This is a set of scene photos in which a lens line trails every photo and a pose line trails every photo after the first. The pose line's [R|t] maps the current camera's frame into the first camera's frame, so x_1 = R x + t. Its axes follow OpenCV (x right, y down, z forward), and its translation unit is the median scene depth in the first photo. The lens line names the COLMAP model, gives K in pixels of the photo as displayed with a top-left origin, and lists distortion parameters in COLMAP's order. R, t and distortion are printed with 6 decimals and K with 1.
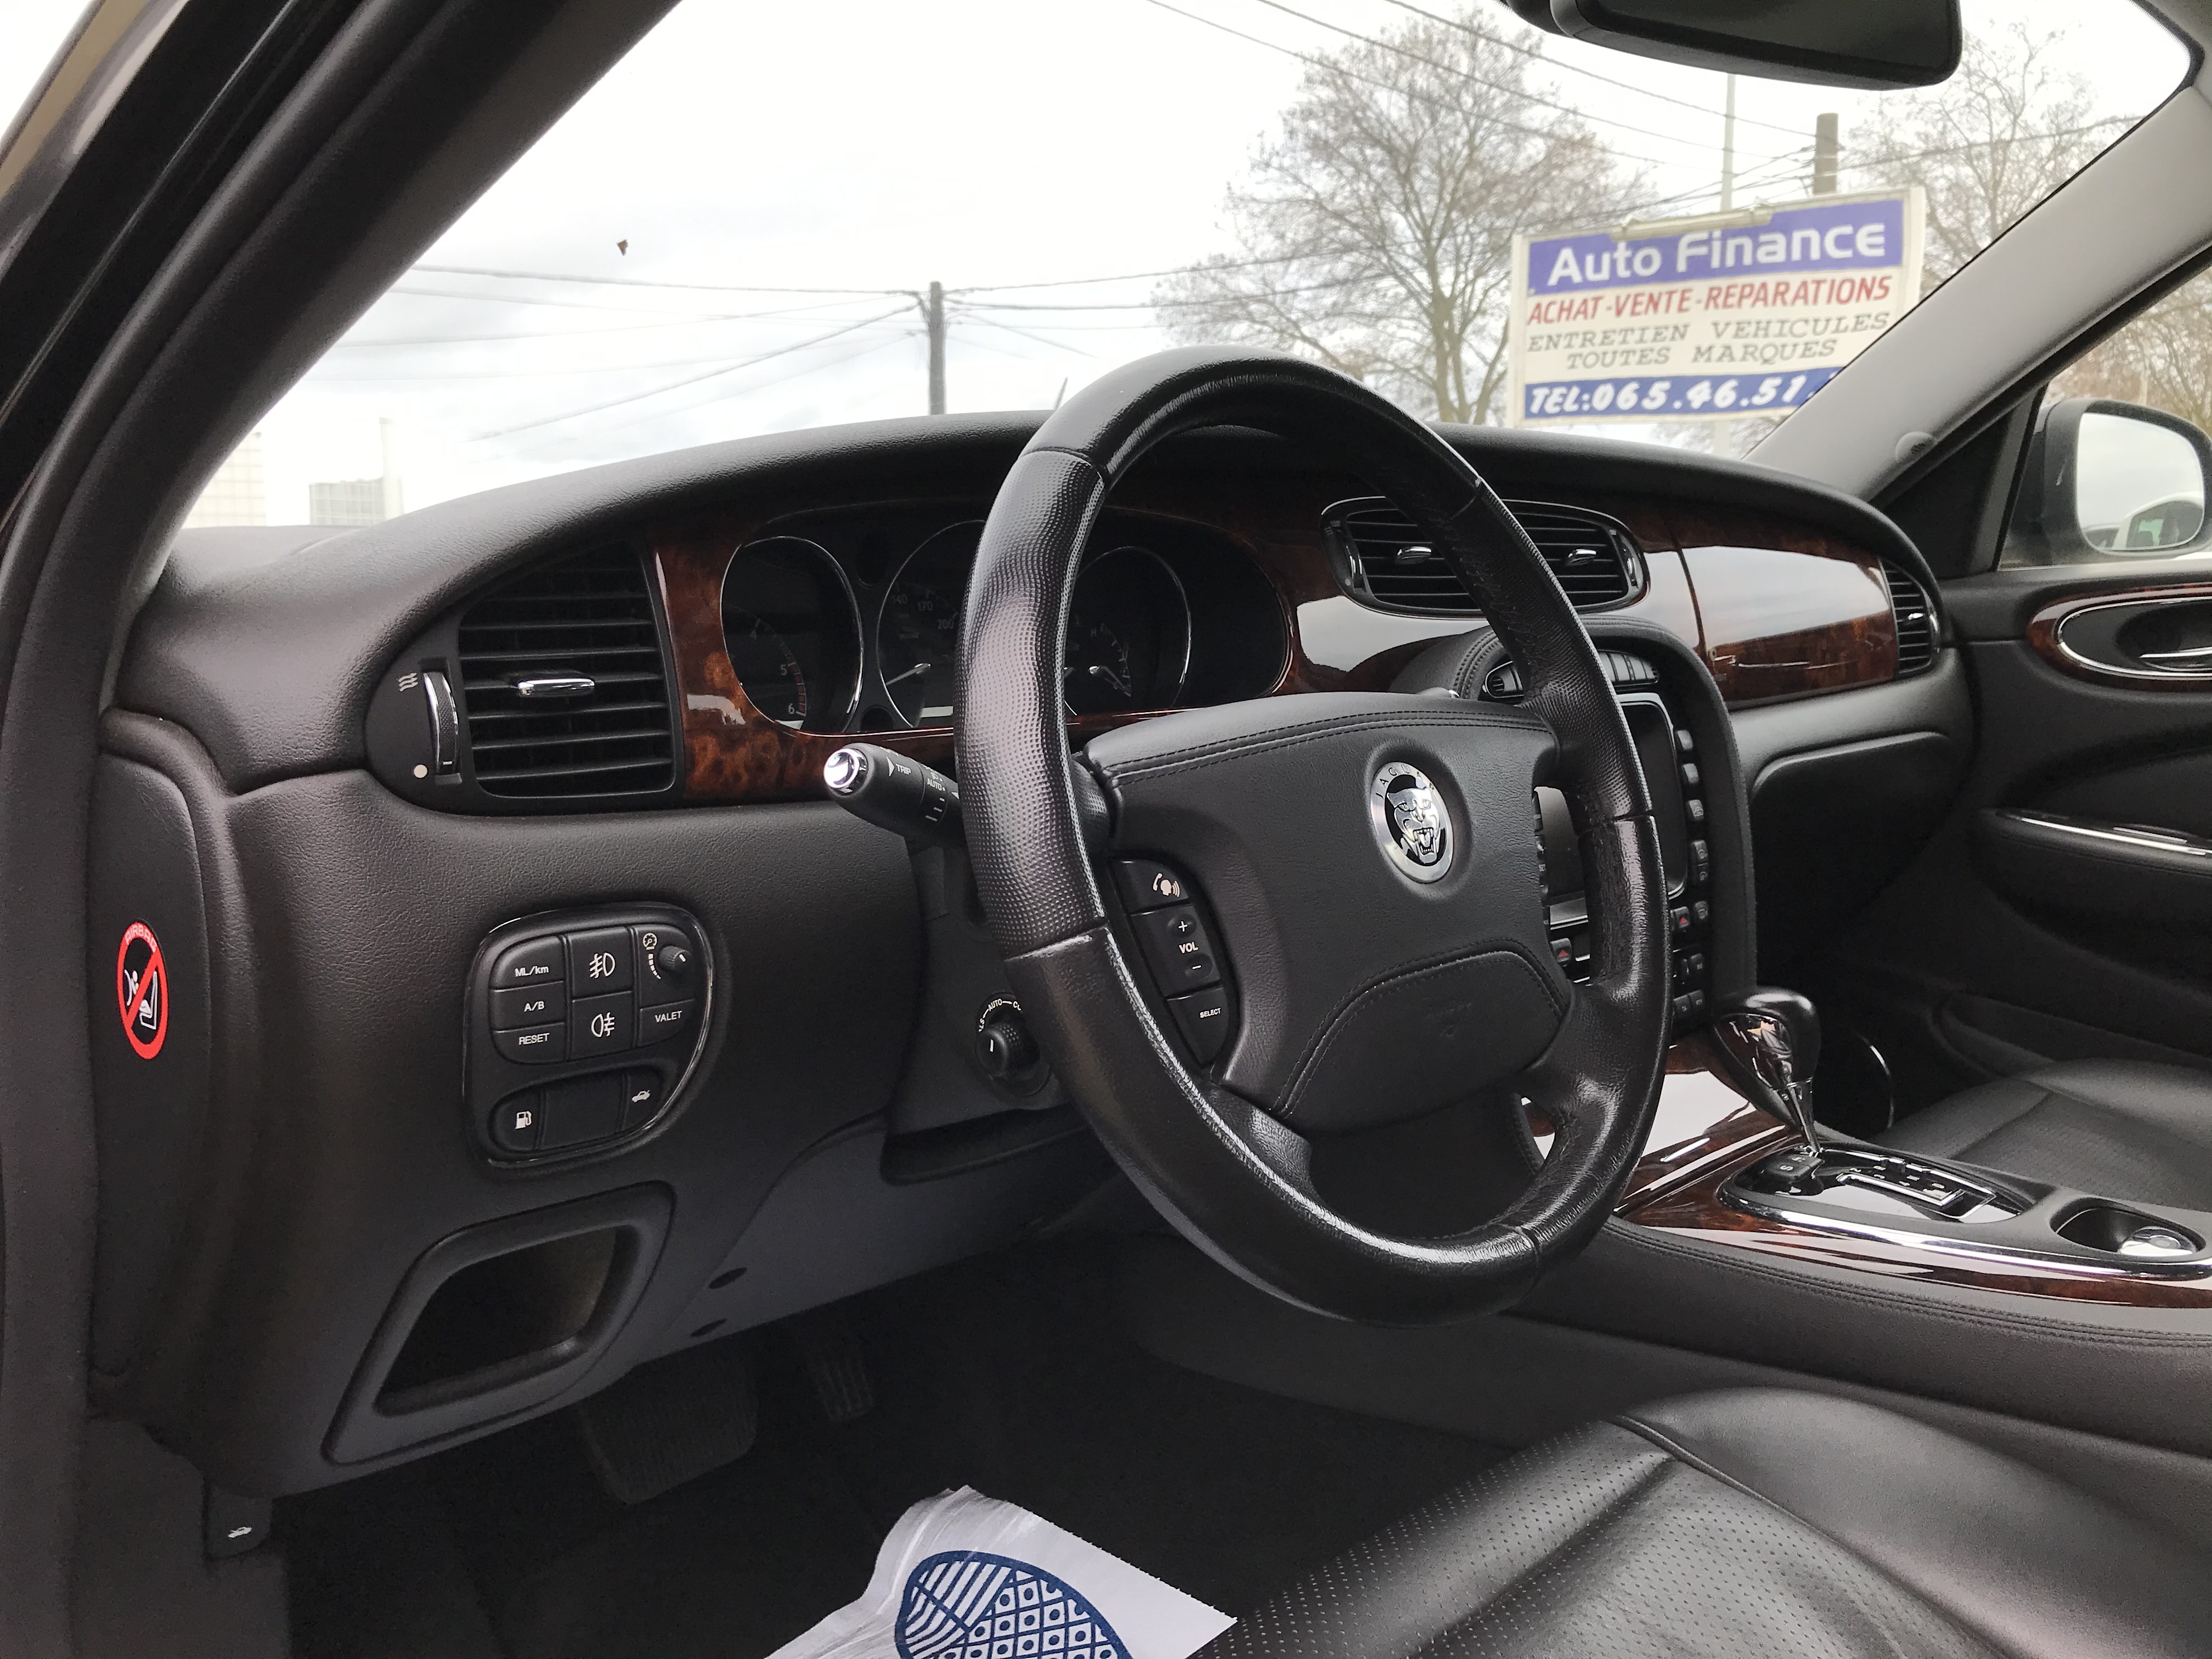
lens RADIAL K [[1858.0, 0, 1106.0], [0, 1858.0, 829.5], [0, 0, 1]] dist [0.001286, 0.000015]
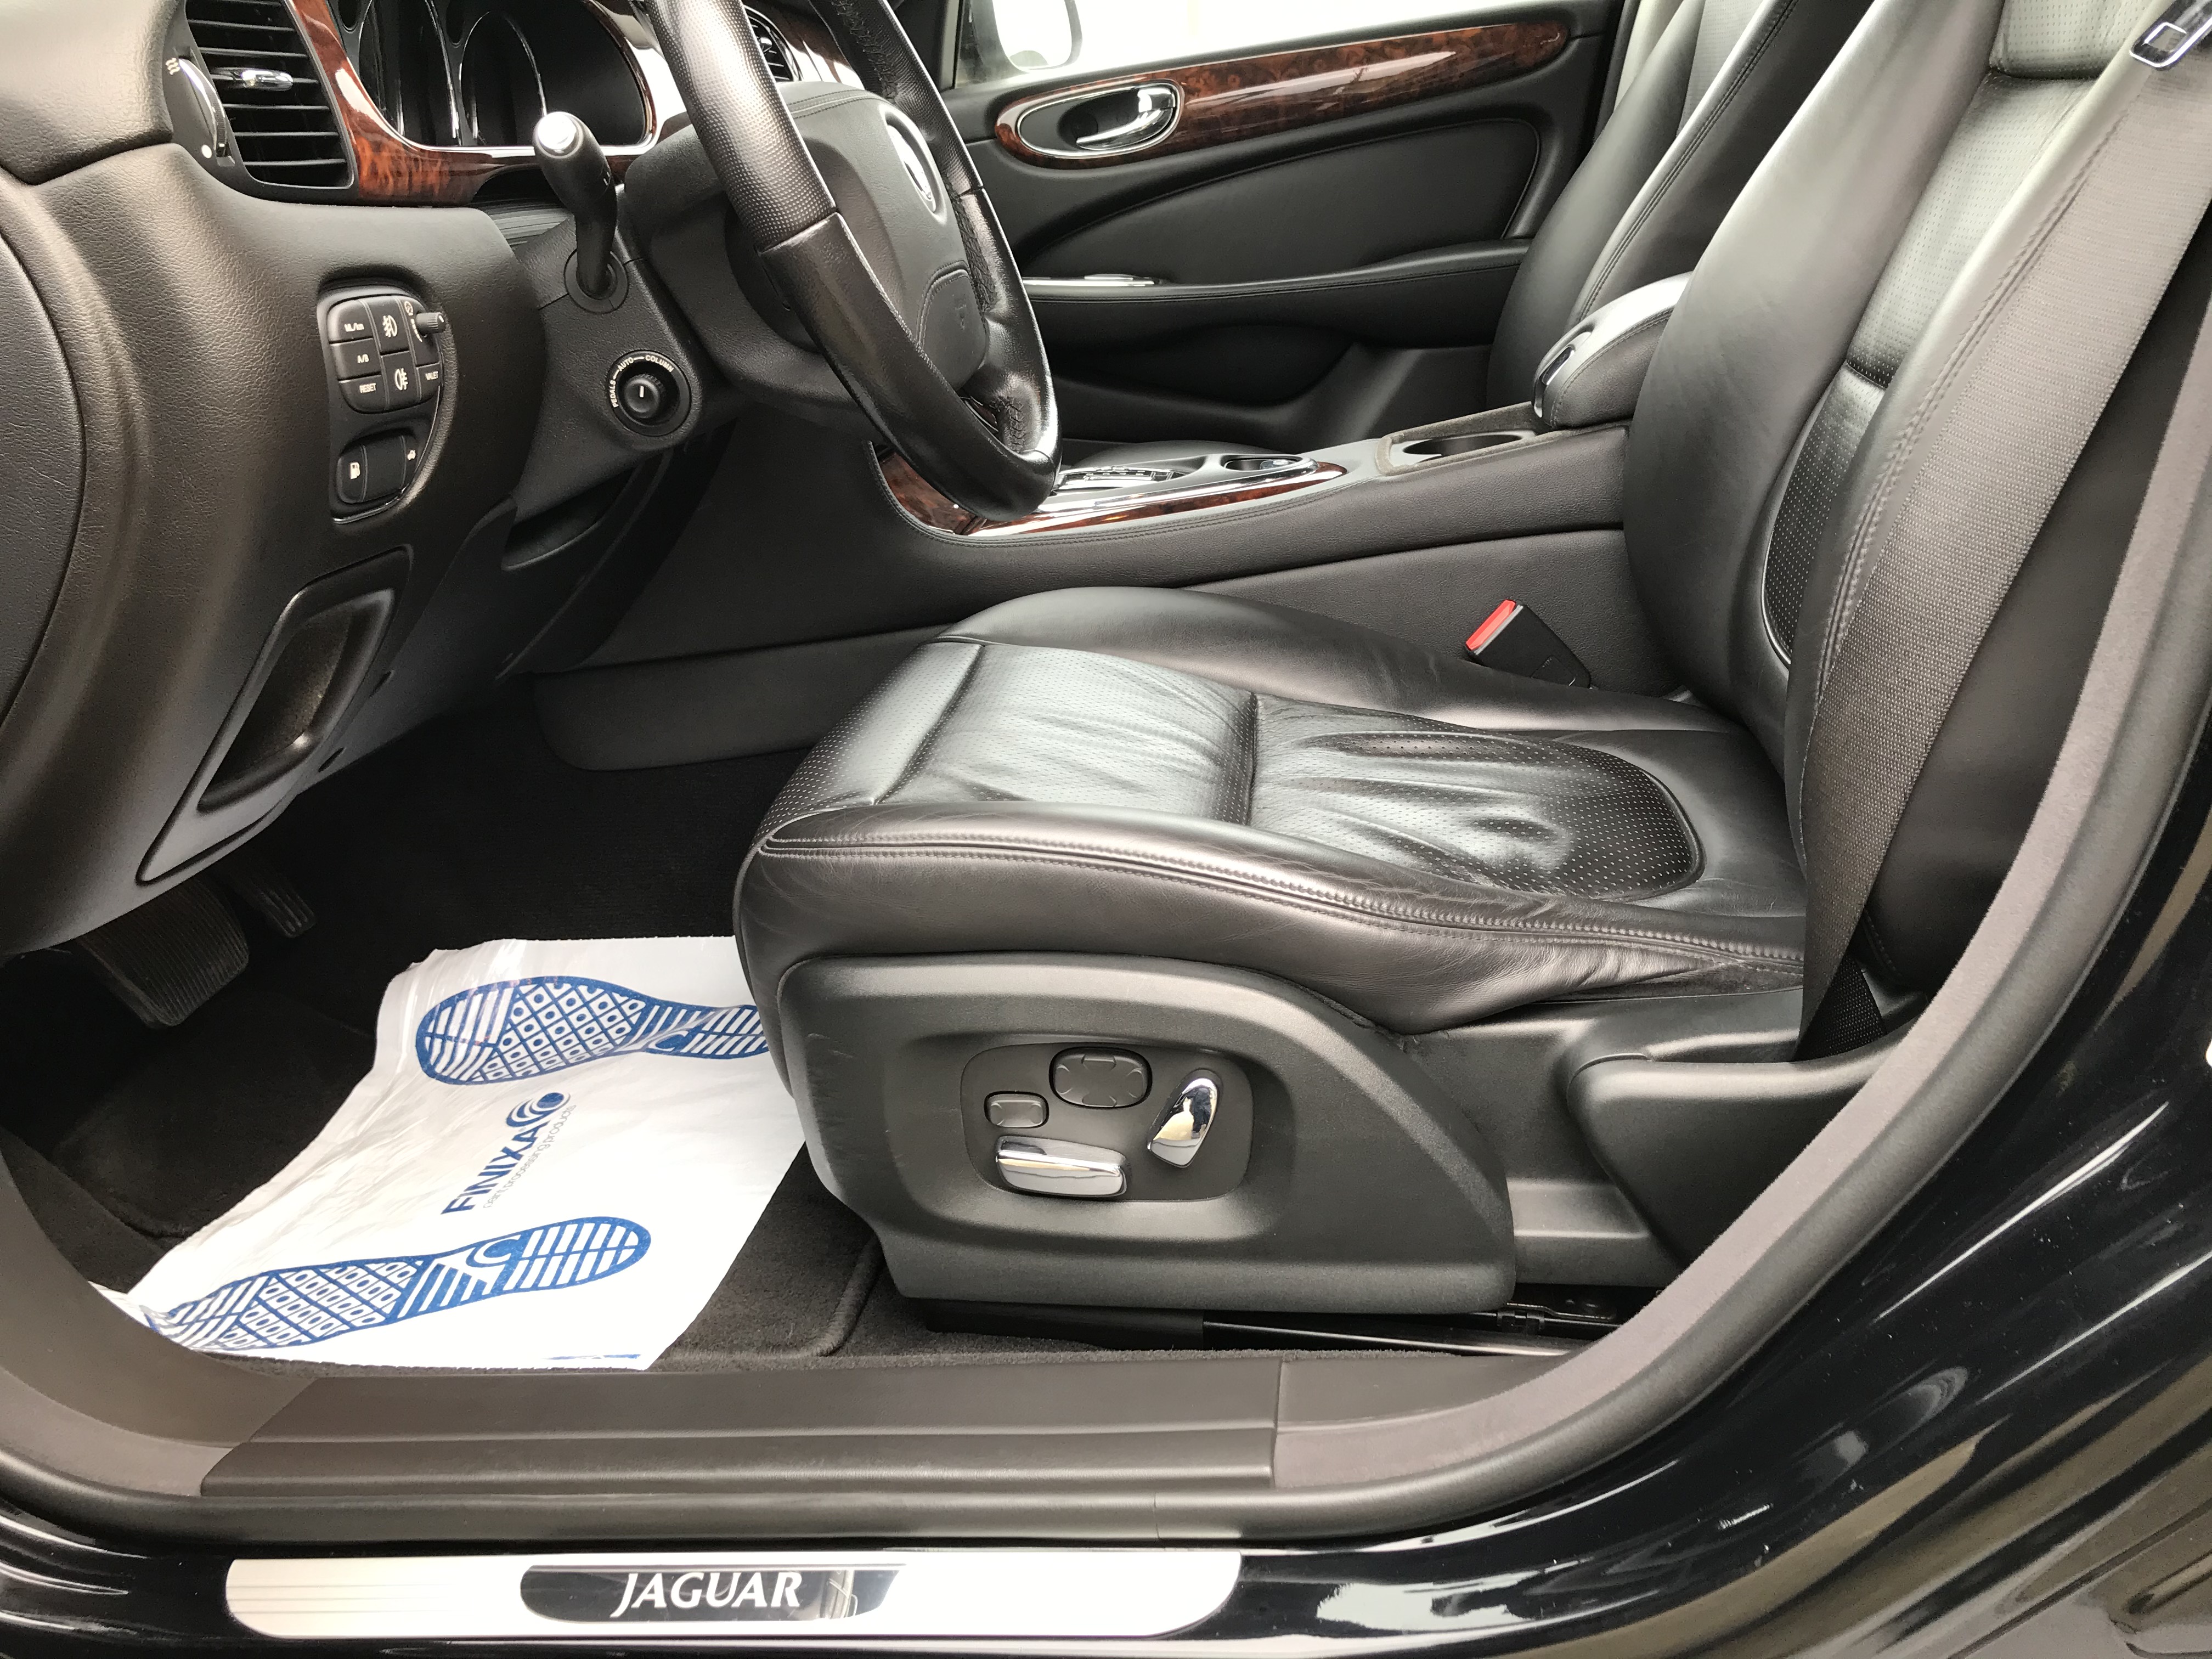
lens RADIAL K [[1829.8, 0, 1106.0], [0, 1829.8, 829.5], [0, 0, 1]] dist [-0.006523, 0.000224]
pose [[0.784804, -0.273116, 0.556319, -0.371315], [0.173734, 0.958620, 0.225531, 0.112787], [-0.594894, -0.080346, 0.799778, -0.120689]]
